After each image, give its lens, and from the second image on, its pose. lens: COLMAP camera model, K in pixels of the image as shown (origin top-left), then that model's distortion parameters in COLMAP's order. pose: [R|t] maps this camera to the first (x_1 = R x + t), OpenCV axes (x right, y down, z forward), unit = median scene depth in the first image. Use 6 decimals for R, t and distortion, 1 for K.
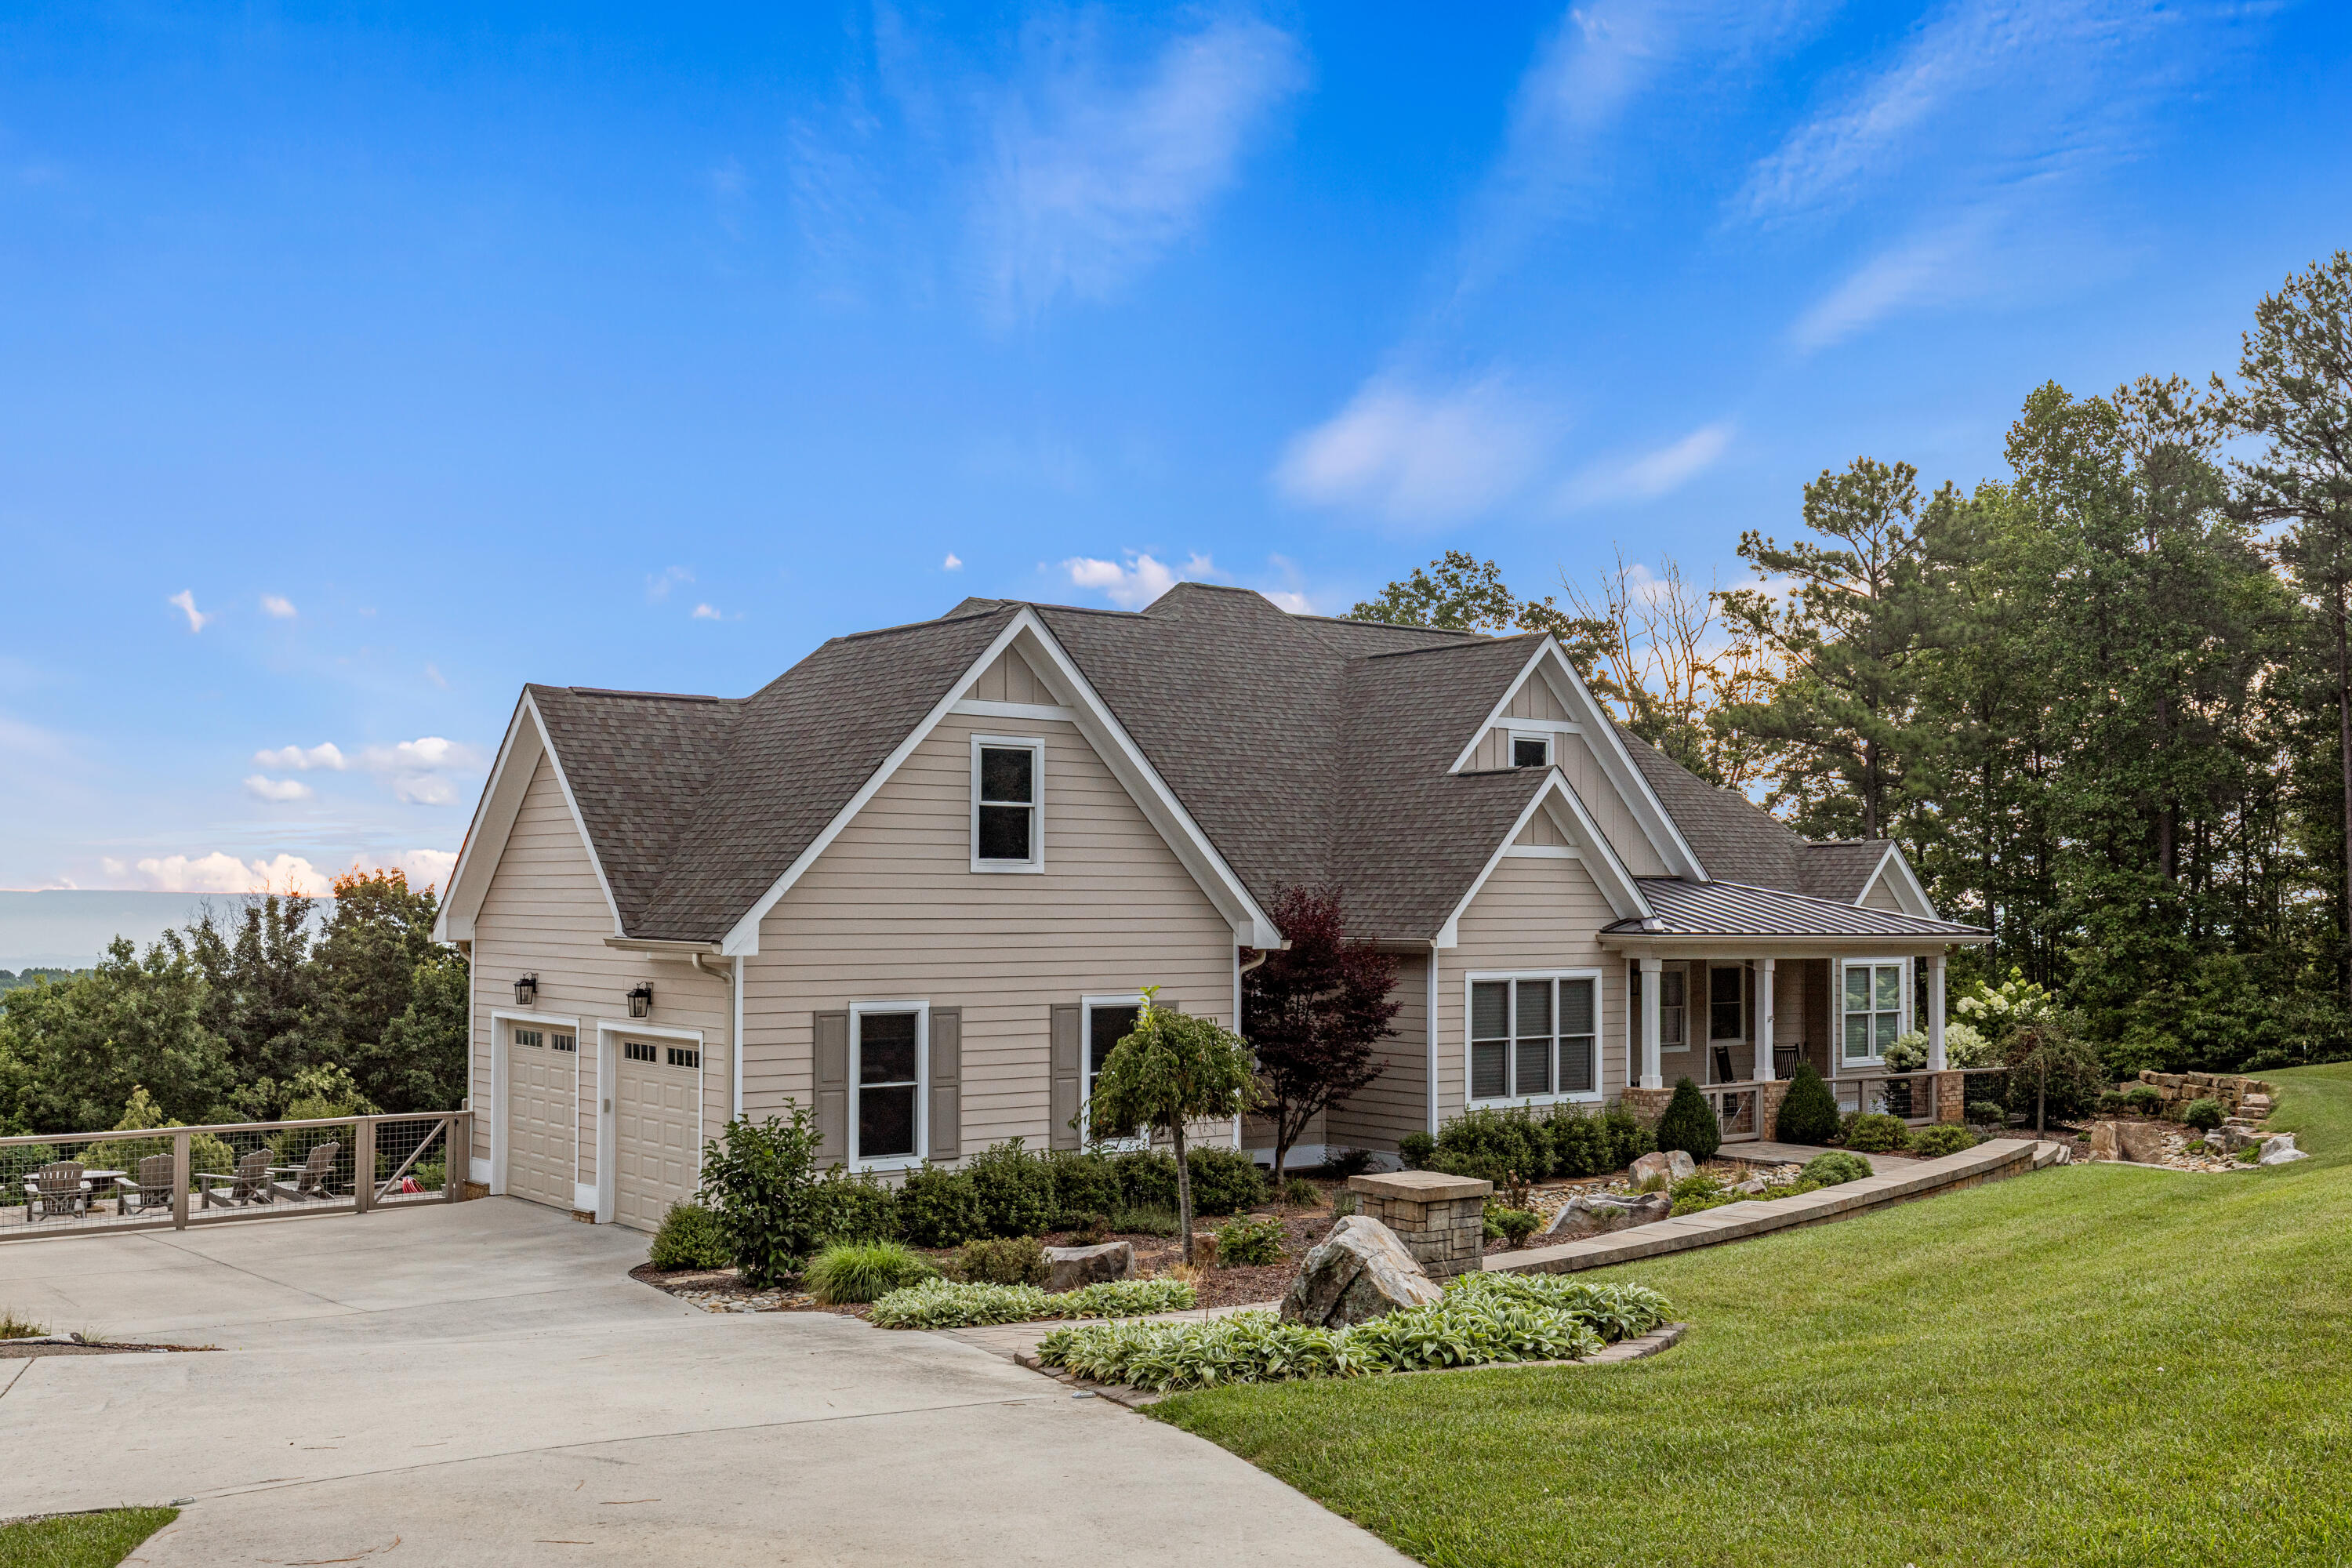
lens RADIAL K [[2288.3, 0, 1218.6], [0, 2288.3, 719.4], [0, 0, 1]] dist [0.004398, 0.000000]
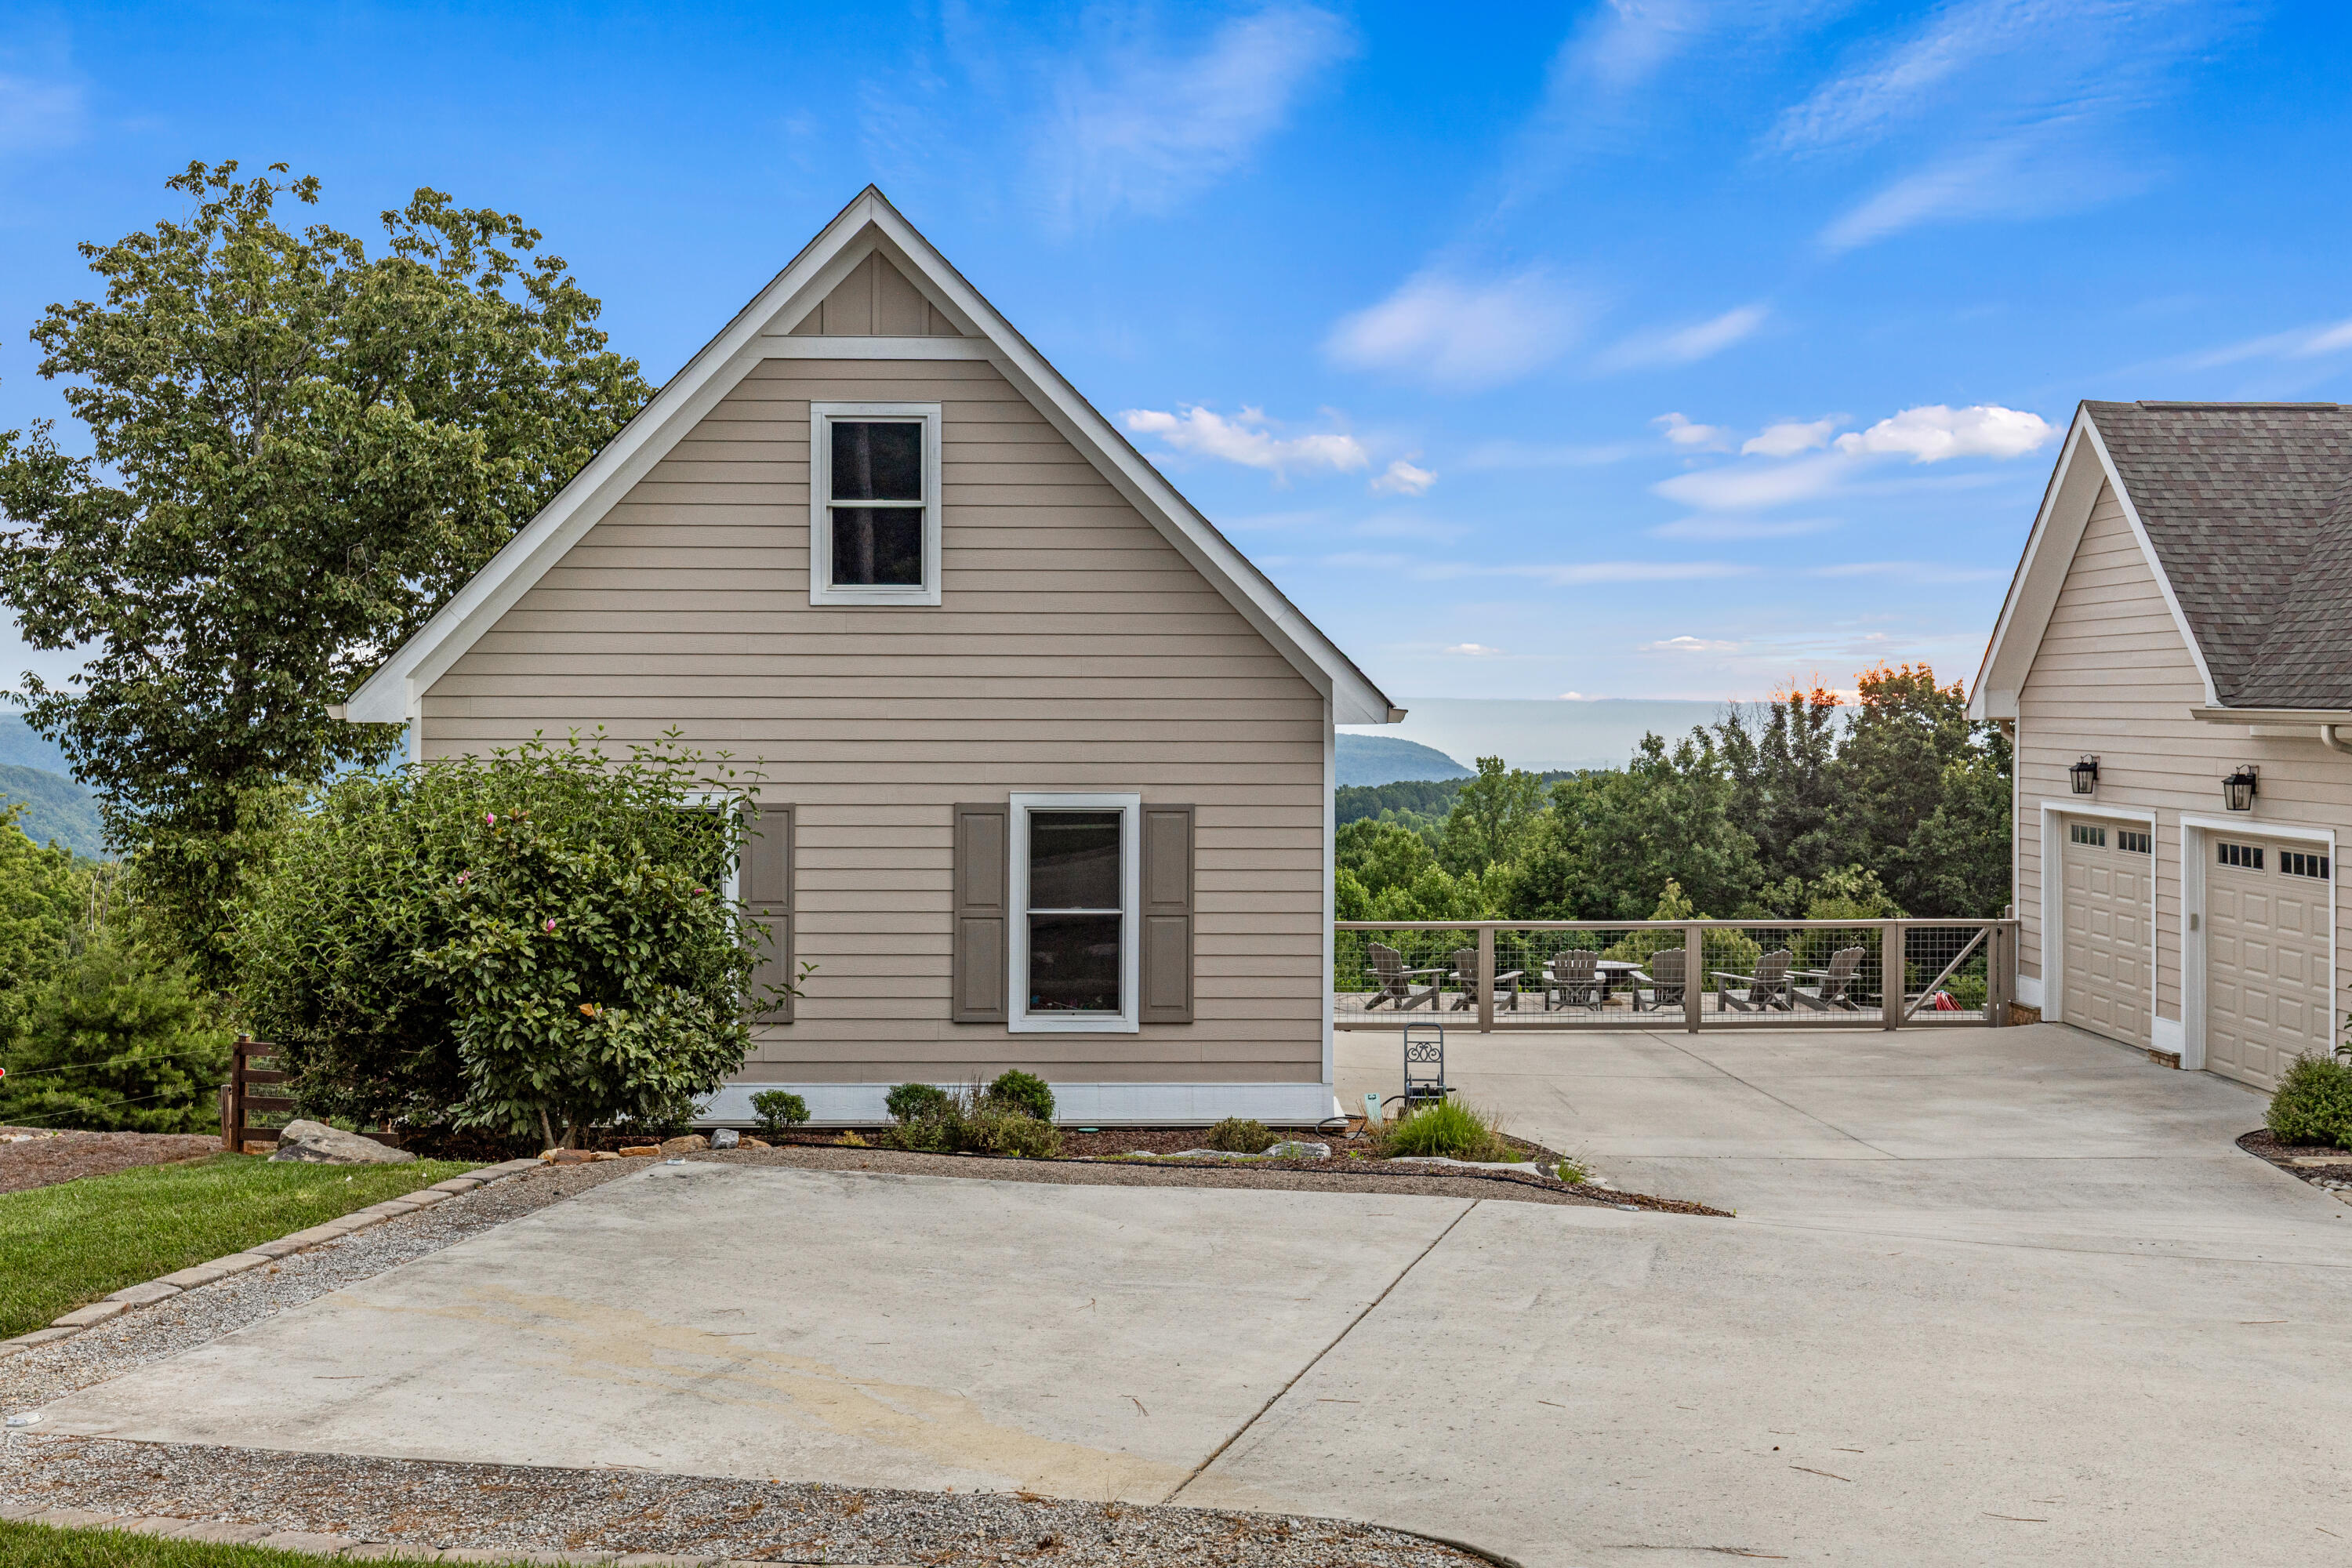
lens RADIAL K [[2288.3, 0, 1214.6], [0, 2288.3, 859.8], [0, 0, 1]] dist [0.004398, 0.000000]
pose [[0.800626, 0.036704, -0.598040, -0.064800], [0.048482, 0.990880, 0.125719, 0.031460], [0.597200, -0.129648, 0.791545, 0.174519]]
